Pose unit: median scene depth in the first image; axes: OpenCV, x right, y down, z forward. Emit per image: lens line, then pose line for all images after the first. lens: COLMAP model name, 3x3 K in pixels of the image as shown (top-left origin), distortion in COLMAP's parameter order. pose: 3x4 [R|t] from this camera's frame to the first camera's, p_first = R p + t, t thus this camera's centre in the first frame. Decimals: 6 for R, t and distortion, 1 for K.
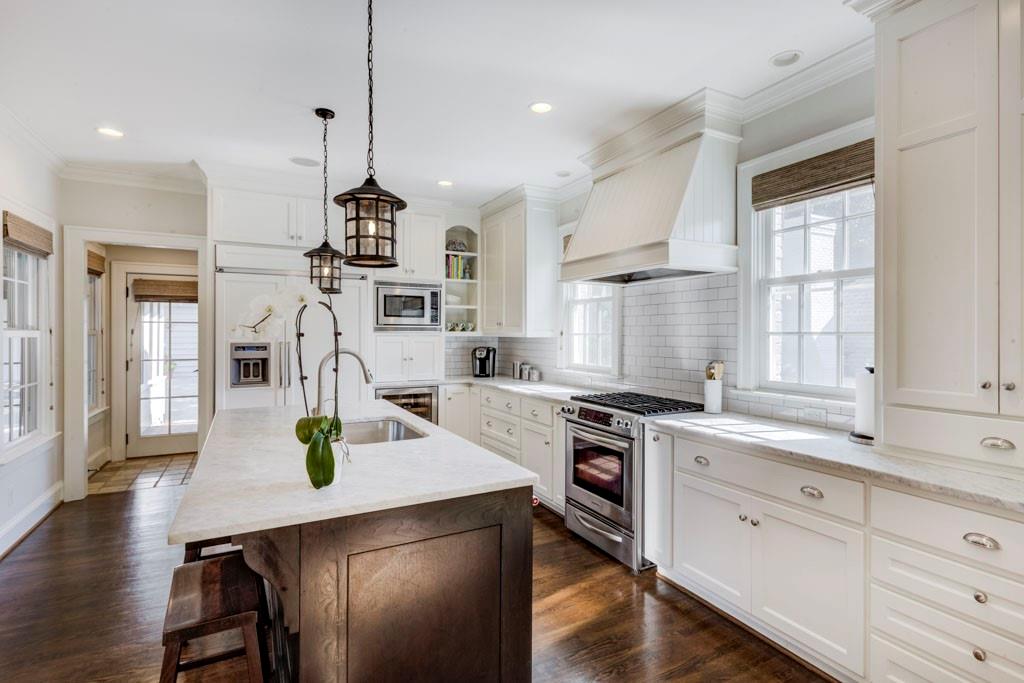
lens RADIAL K [[493.1, 0, 530.1], [0, 493.1, 328.6], [0, 0, 1]] dist [-0.002788, -0.000228]
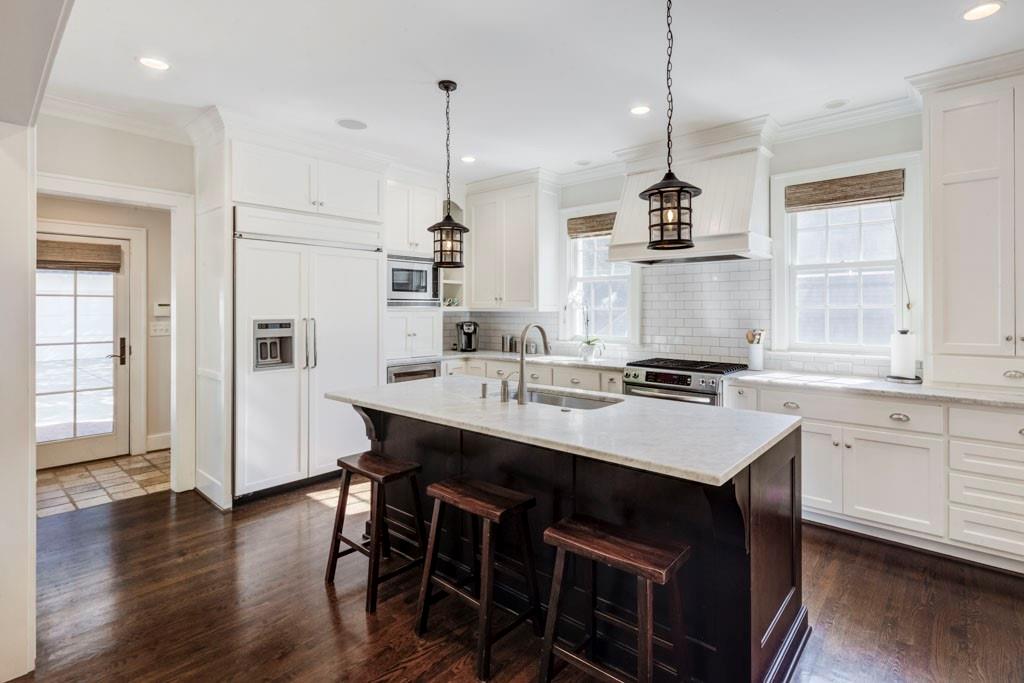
lens RADIAL K [[502.6, 0, 512.0], [0, 502.6, 303.4], [0, 0, 1]] dist [0.003572, -0.000538]
pose [[0.939901, -0.000110, 0.341446, -0.479226], [0.000147, 1.000000, -0.000083, -0.000229], [-0.341446, 0.000128, 0.939901, 0.002369]]
